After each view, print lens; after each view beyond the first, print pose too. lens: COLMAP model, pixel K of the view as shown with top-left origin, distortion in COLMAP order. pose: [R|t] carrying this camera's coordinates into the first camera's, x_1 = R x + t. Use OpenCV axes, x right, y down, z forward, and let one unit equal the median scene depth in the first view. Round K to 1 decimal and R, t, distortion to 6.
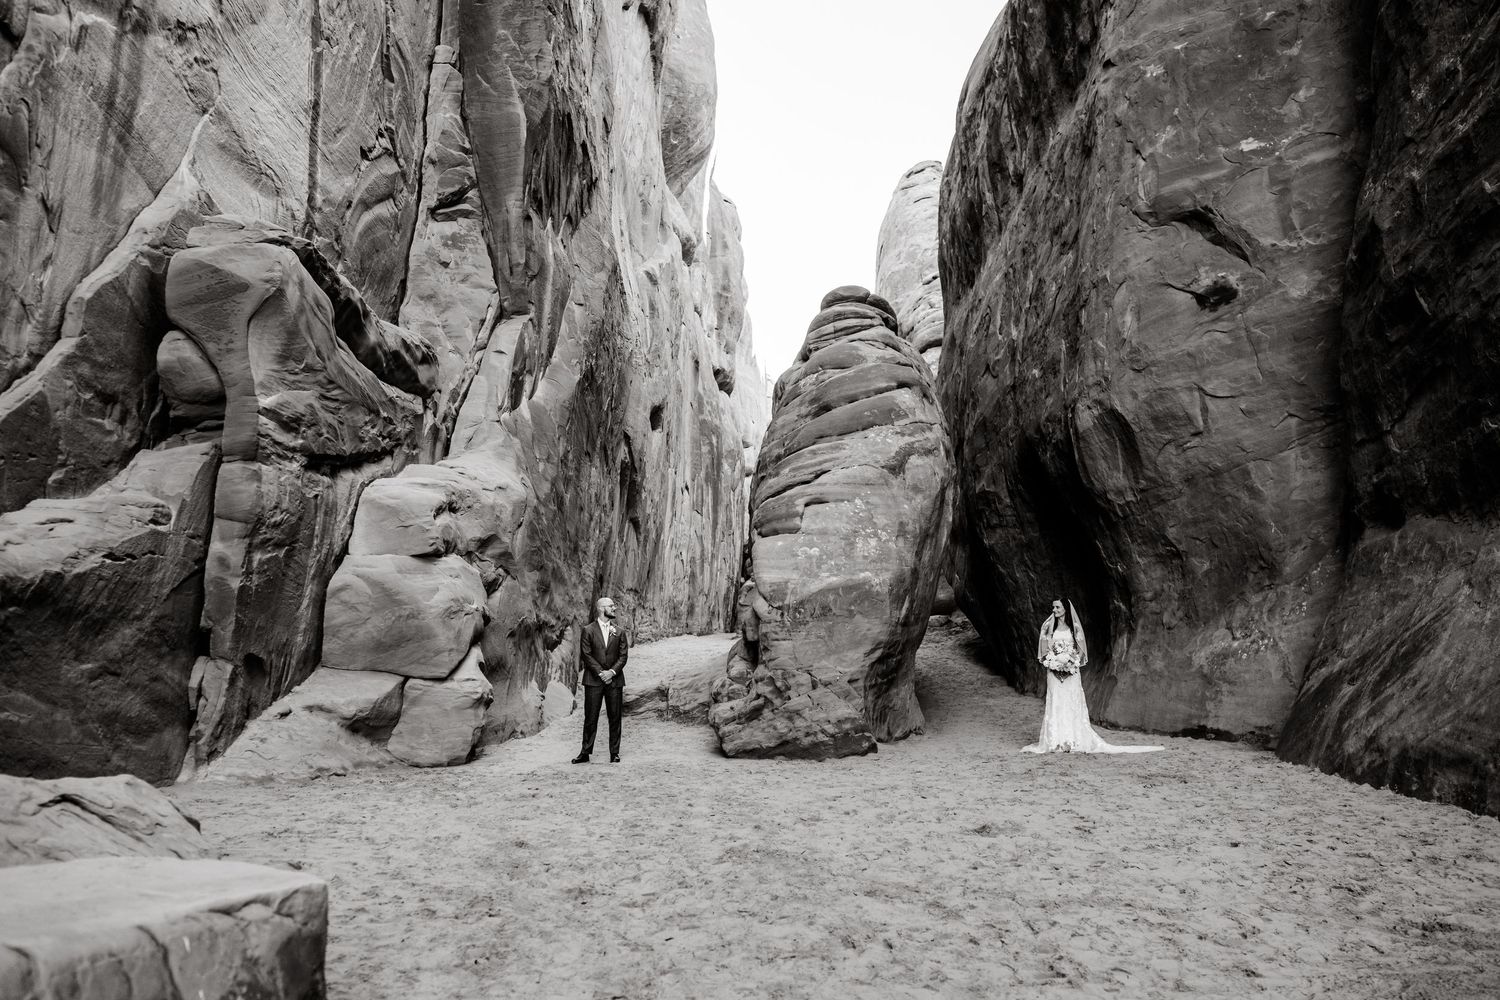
lens RADIAL K [[1447.7, 0, 750.0], [0, 1447.7, 500.0], [0, 0, 1]] dist [-0.001645, 0.014985]
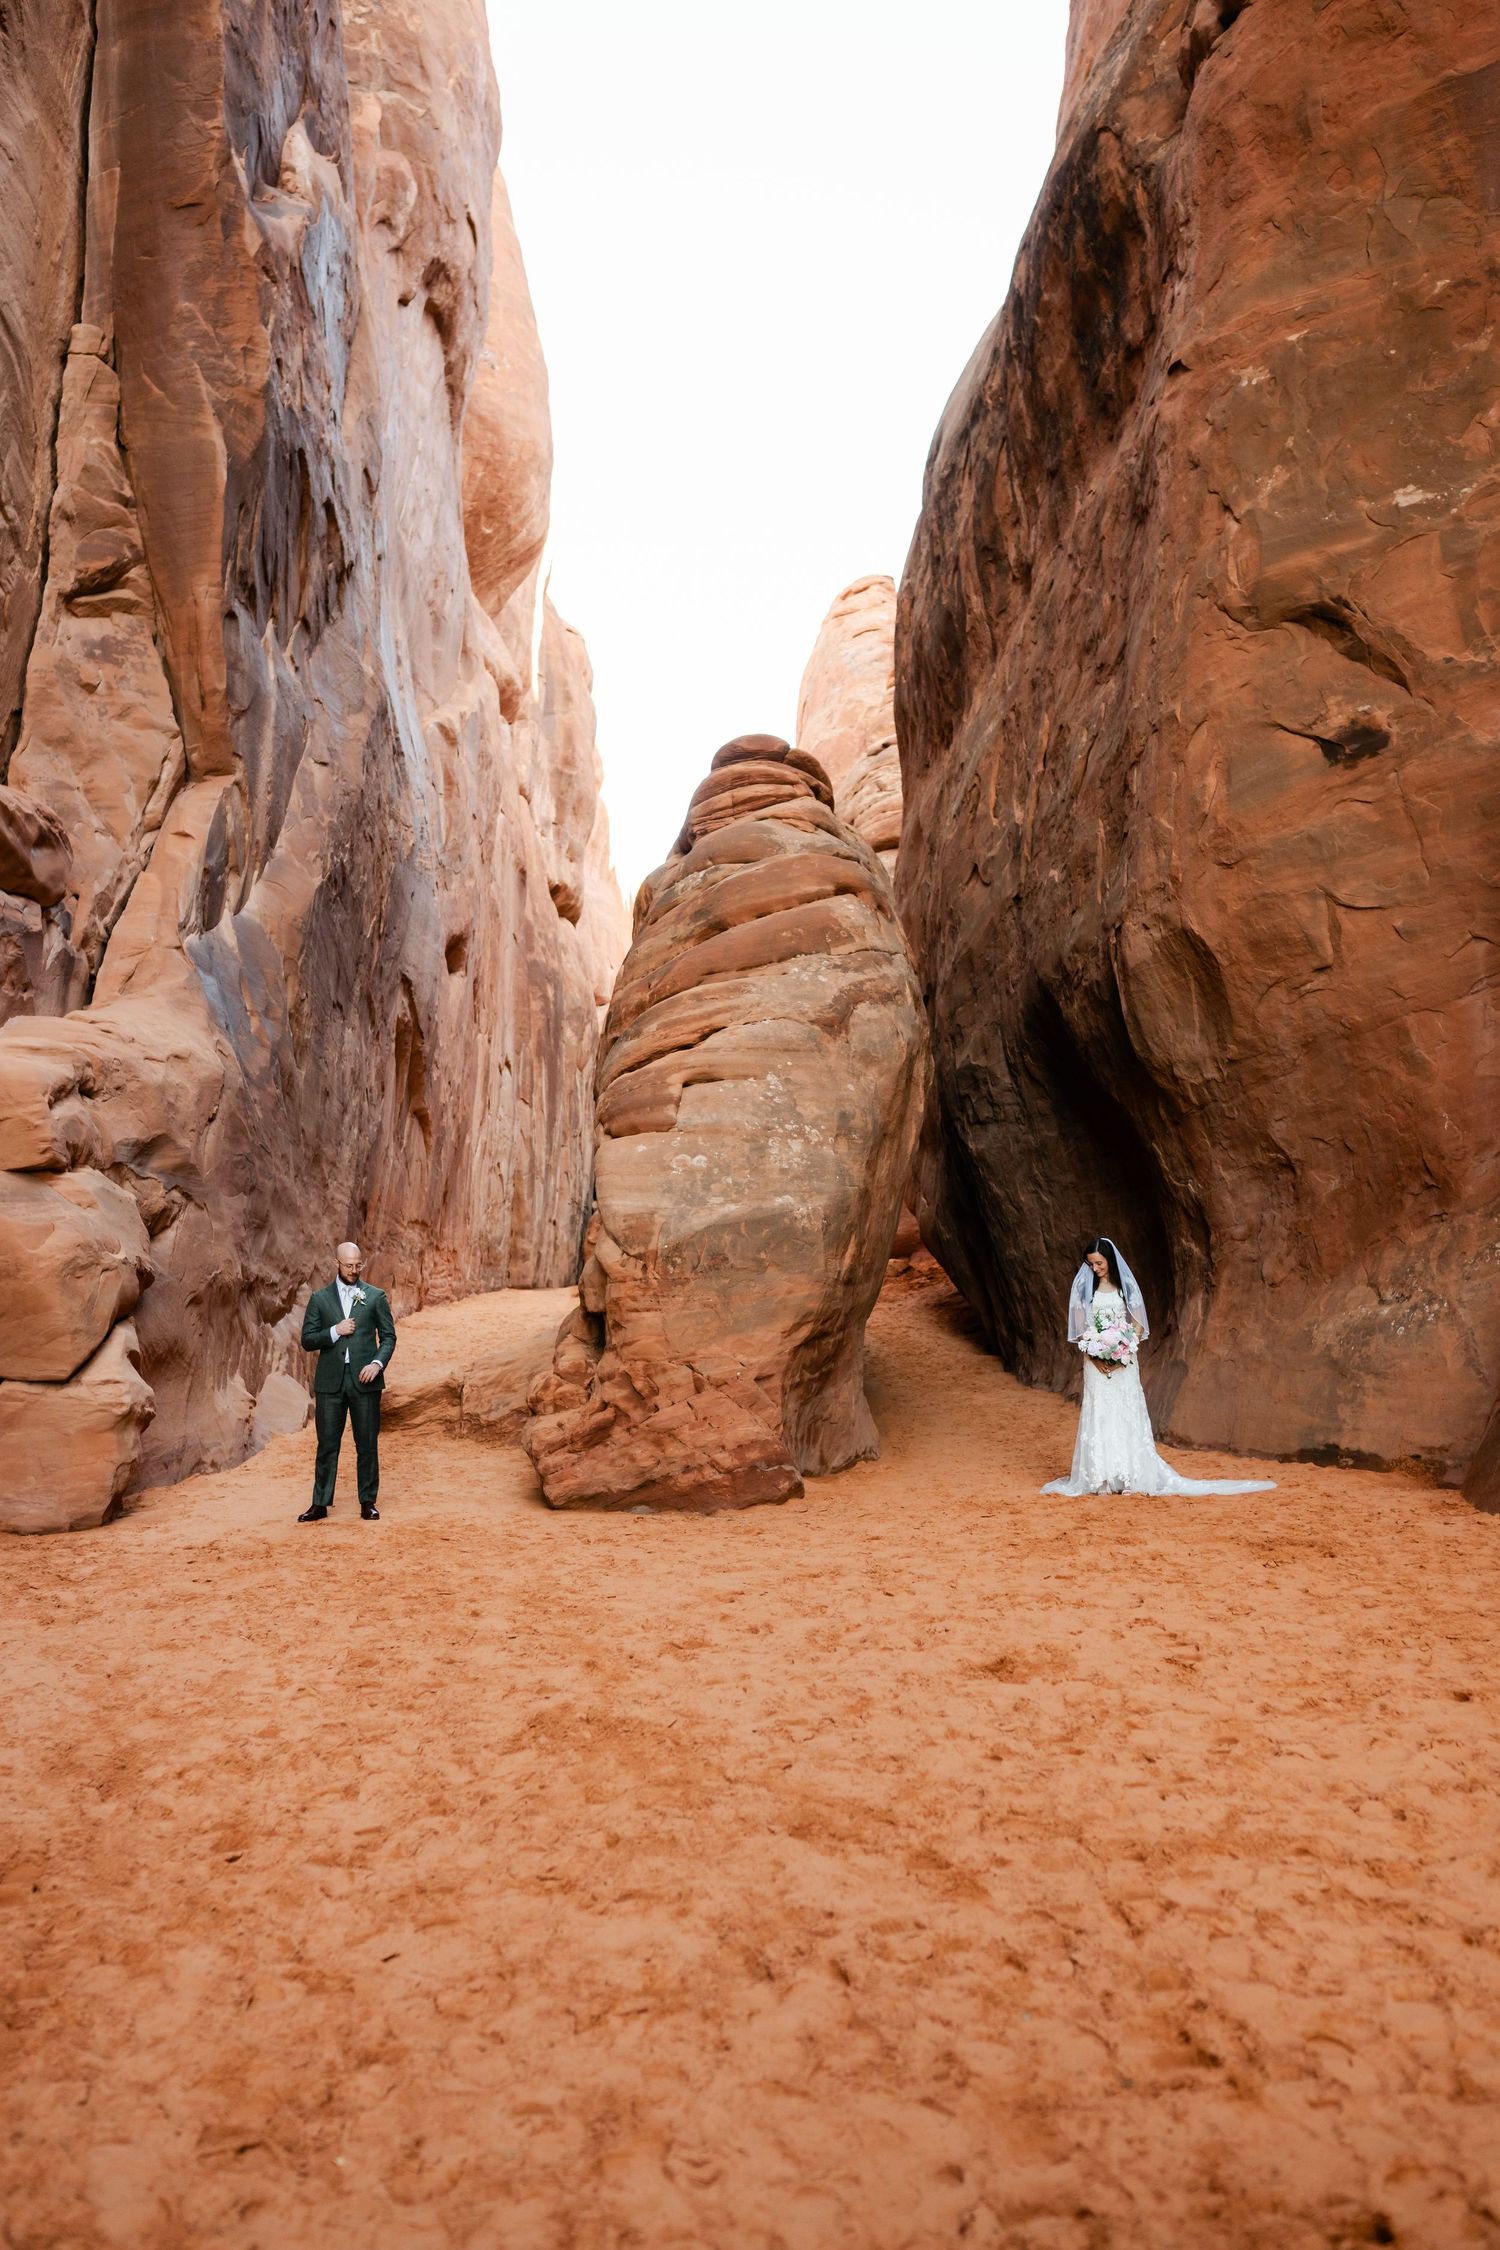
lens RADIAL K [[2171.6, 0, 778.5], [0, 2171.6, 1112.2], [0, 0, 1]] dist [-0.001645, 0.014985]
pose [[0.996883, -0.000361, 0.078895, 0.004347], [-0.000652, 0.999918, 0.012805, 0.002440], [-0.078893, -0.012816, 0.996801, 0.069487]]
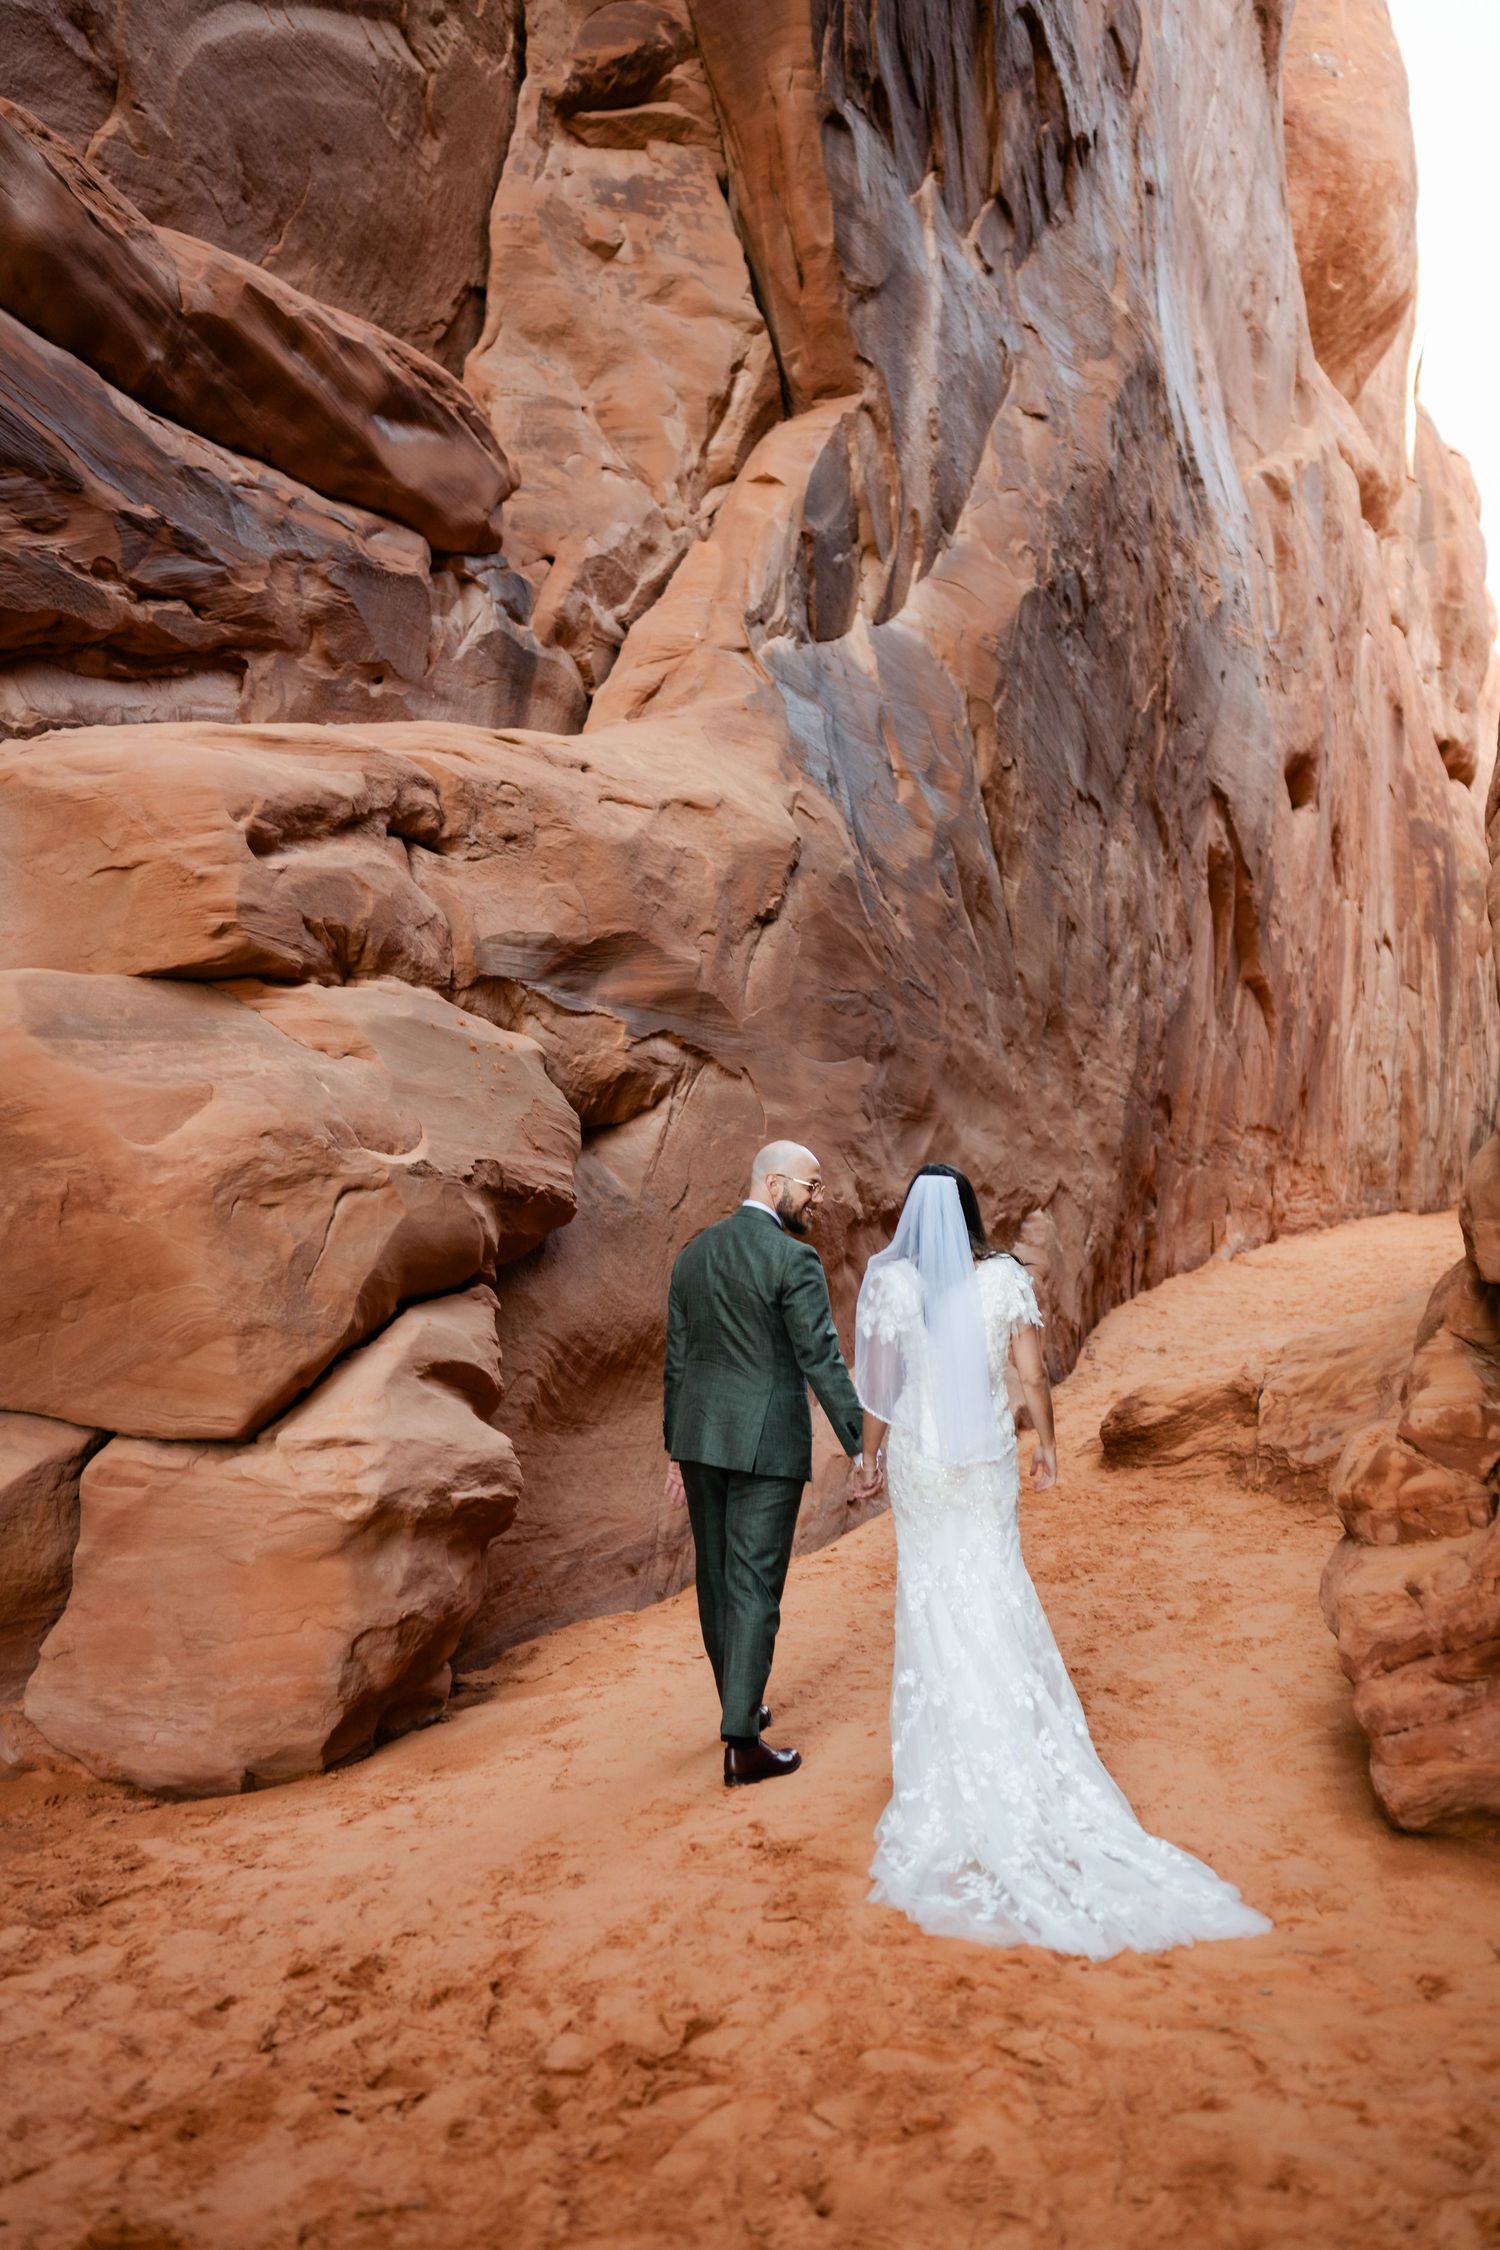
lens RADIAL K [[2337.6, 0, 668.4], [0, 2337.6, 1089.6], [0, 0, 1]] dist [0.000262, 0.005583]
pose [[0.939266, -0.033196, -0.341581, 0.003339], [0.046543, 0.998437, 0.030951, 0.033888], [0.340020, -0.044970, 0.939342, 0.416933]]
